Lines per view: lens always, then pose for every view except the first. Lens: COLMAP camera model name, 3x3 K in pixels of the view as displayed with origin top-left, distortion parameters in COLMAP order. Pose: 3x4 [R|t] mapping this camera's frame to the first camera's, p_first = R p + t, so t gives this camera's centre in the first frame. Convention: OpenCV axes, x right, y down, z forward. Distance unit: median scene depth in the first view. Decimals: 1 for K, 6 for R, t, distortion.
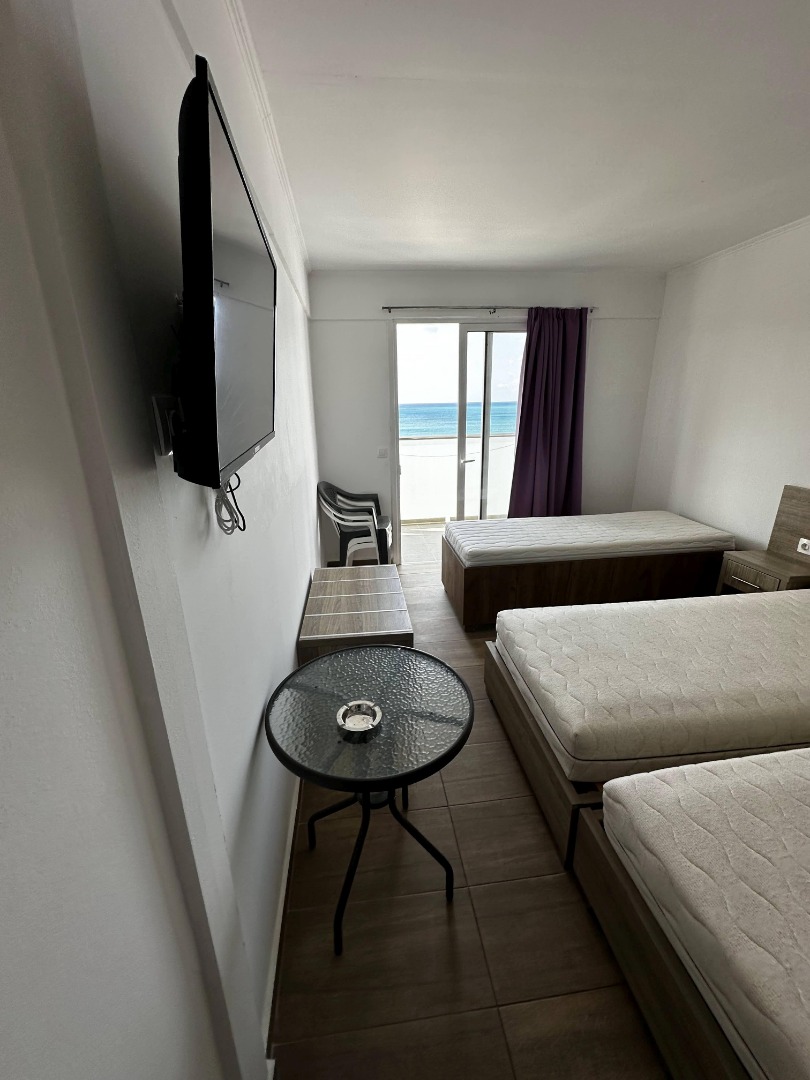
lens RADIAL K [[432.8, 0, 403.3], [0, 432.8, 540.7], [0, 0, 1]] dist [-0.006513, 0.001095]
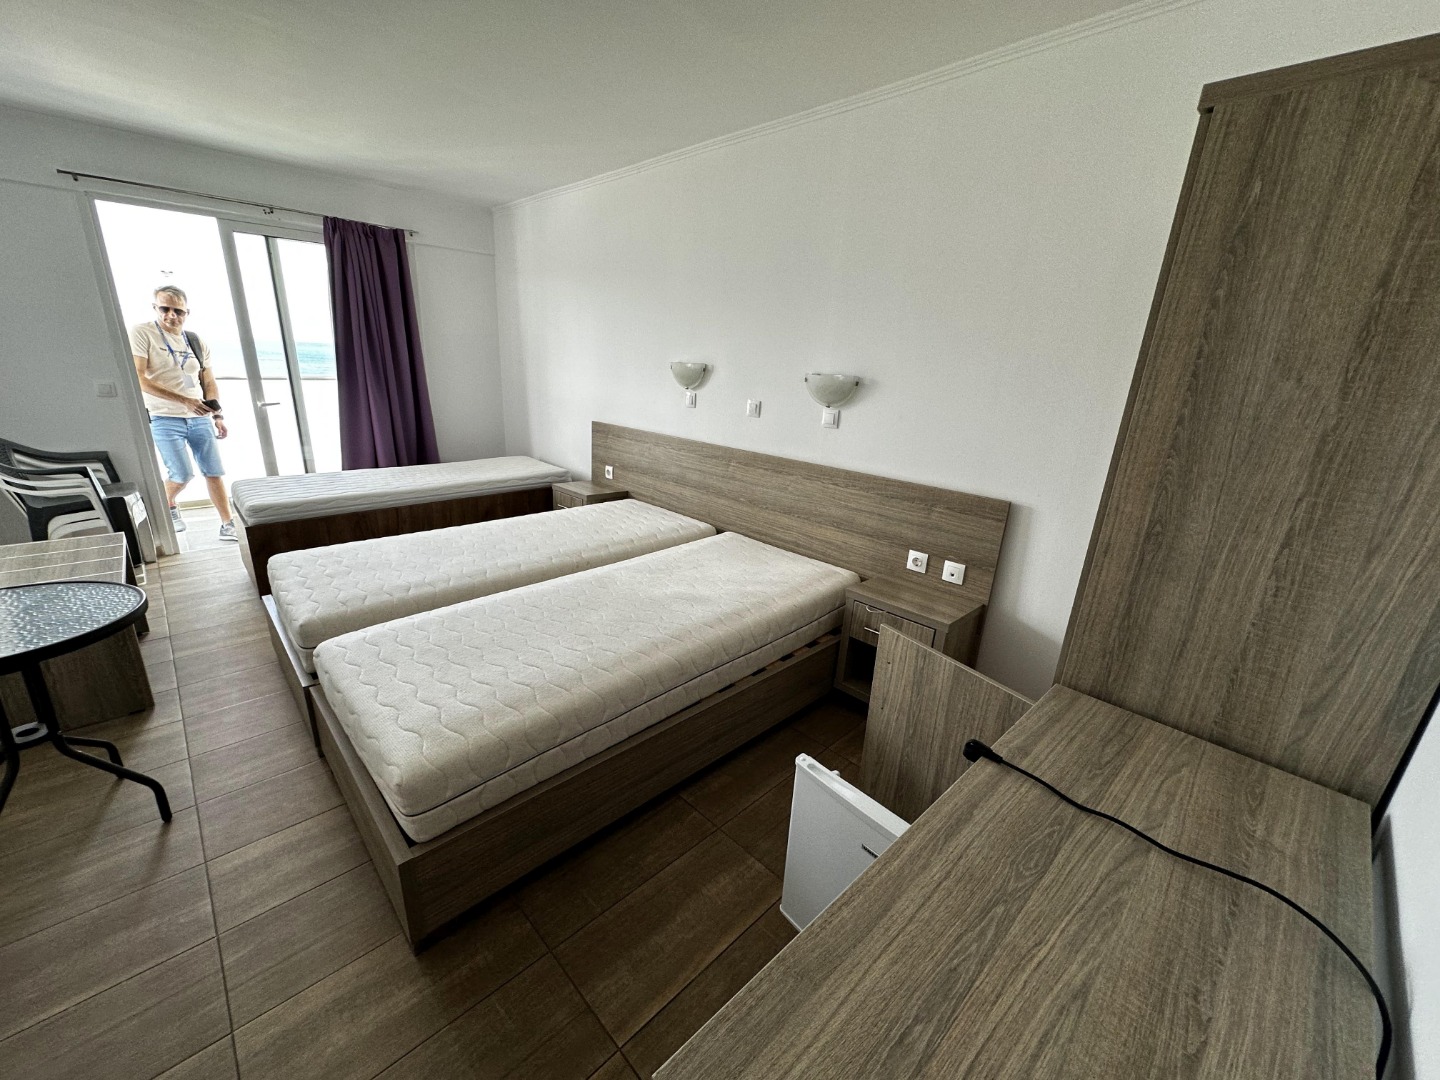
lens RADIAL K [[577.0, 0, 724.0], [0, 577.0, 539.9], [0, 0, 1]] dist [-0.006513, 0.001095]
pose [[0.786114, -0.127761, 0.604733, 0.150680], [0.124728, 0.991066, 0.047244, 0.116445], [-0.605366, 0.038288, 0.795026, -0.310481]]
